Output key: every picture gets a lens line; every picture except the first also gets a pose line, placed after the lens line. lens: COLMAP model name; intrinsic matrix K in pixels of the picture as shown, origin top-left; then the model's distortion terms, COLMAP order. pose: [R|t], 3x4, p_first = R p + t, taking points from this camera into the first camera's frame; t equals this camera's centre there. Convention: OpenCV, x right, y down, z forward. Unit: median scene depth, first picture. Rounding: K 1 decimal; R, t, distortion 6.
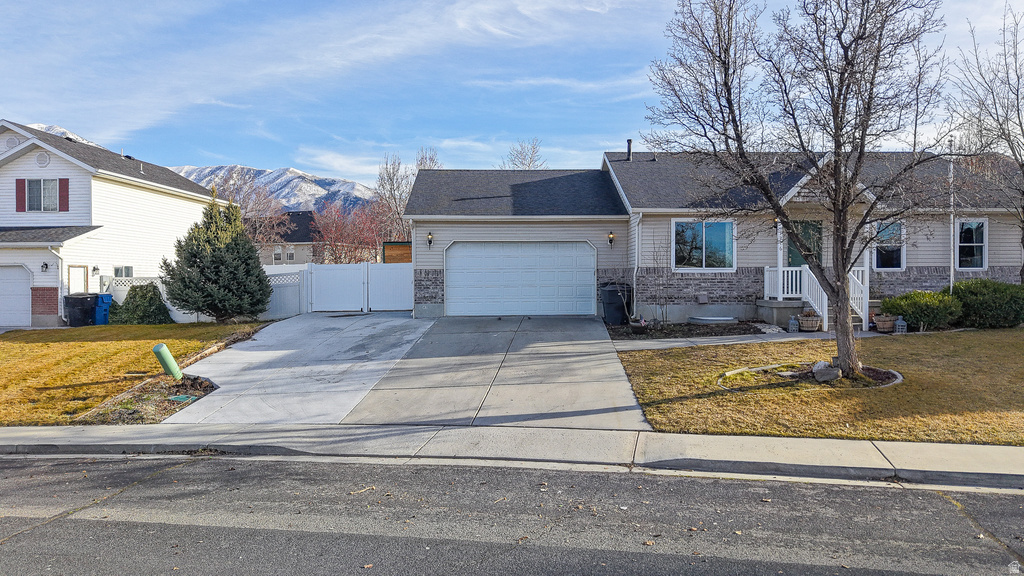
lens RADIAL K [[674.8, 0, 507.8], [0, 674.8, 272.1], [0, 0, 1]] dist [-0.003079, -0.002639]
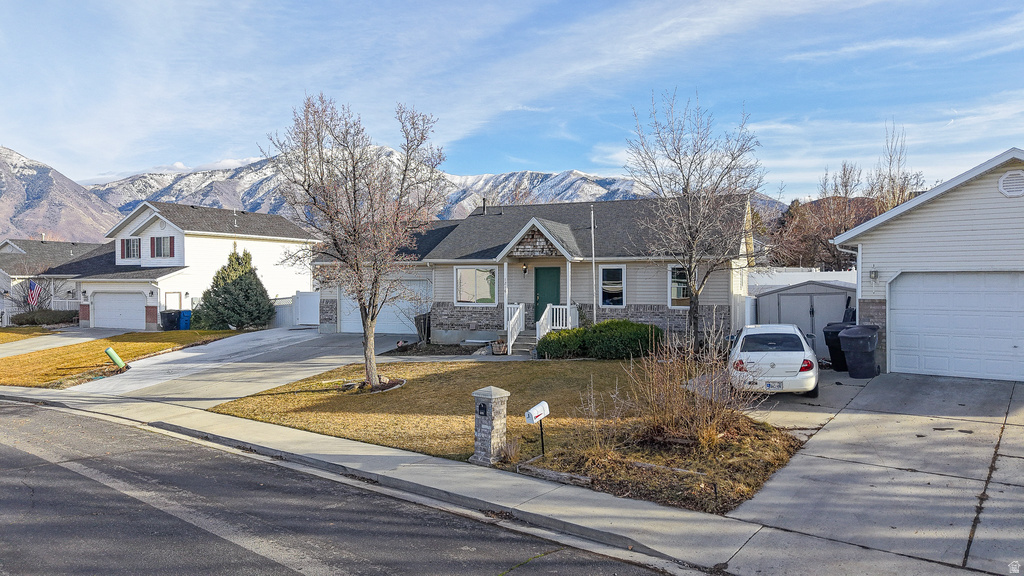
lens RADIAL K [[706.7, 0, 530.5], [0, 706.7, 288.4], [0, 0, 1]] dist [0.002106, -0.001903]
pose [[0.917408, 0.006541, -0.397894, 0.794819], [0.004077, 0.999658, 0.025832, -0.058660], [0.397926, -0.025321, 0.917068, -0.183778]]
